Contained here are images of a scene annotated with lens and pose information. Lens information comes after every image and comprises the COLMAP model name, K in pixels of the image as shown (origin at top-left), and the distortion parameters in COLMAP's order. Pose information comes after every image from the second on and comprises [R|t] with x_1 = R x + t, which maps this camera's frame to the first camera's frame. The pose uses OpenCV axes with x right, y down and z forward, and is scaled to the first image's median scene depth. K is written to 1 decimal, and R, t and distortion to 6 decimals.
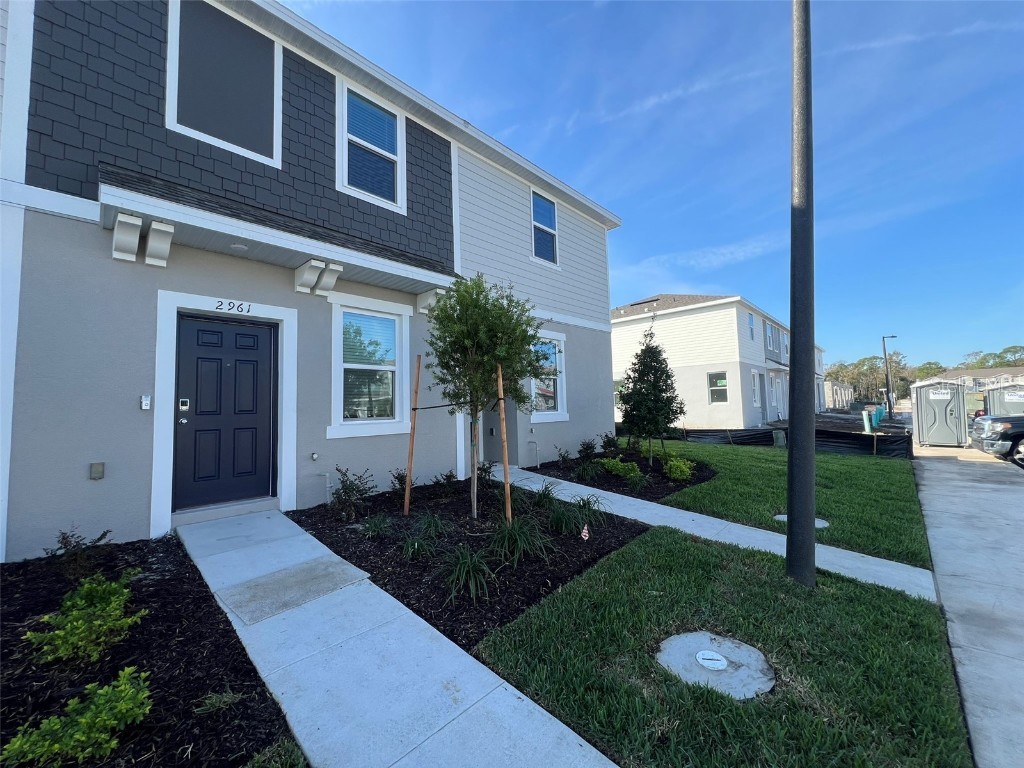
lens RADIAL K [[408.2, 0, 512.2], [0, 408.2, 377.7], [0, 0, 1]] dist [-0.002516, 0.000943]
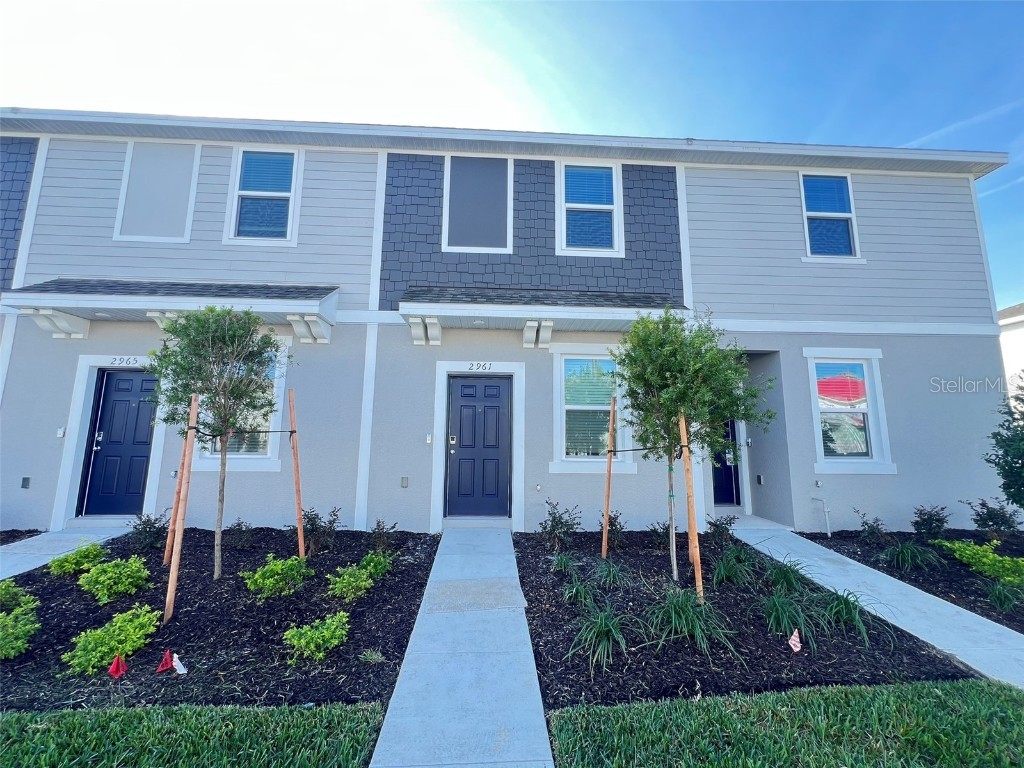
lens RADIAL K [[408.2, 0, 507.5], [0, 408.2, 379.1], [0, 0, 1]] dist [-0.002516, 0.000943]
pose [[0.726229, -0.067666, -0.684115, 0.394935], [0.020074, 0.996807, -0.077285, -0.039652], [0.687160, 0.042394, 0.725268, 0.135757]]
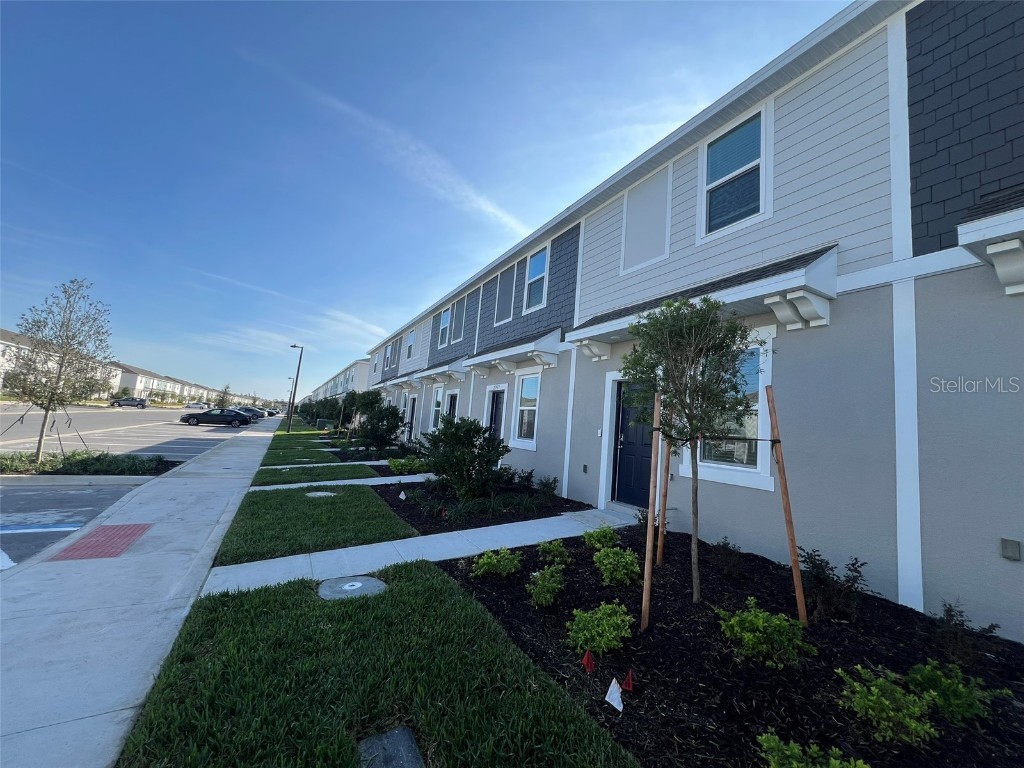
lens RADIAL K [[408.2, 0, 509.6], [0, 408.2, 381.0], [0, 0, 1]] dist [-0.002516, 0.000943]
pose [[-0.307260, -0.109283, -0.945330, 0.140710], [-0.009310, 0.993682, -0.111847, -0.013663], [0.951580, -0.025565, -0.306336, 0.312519]]
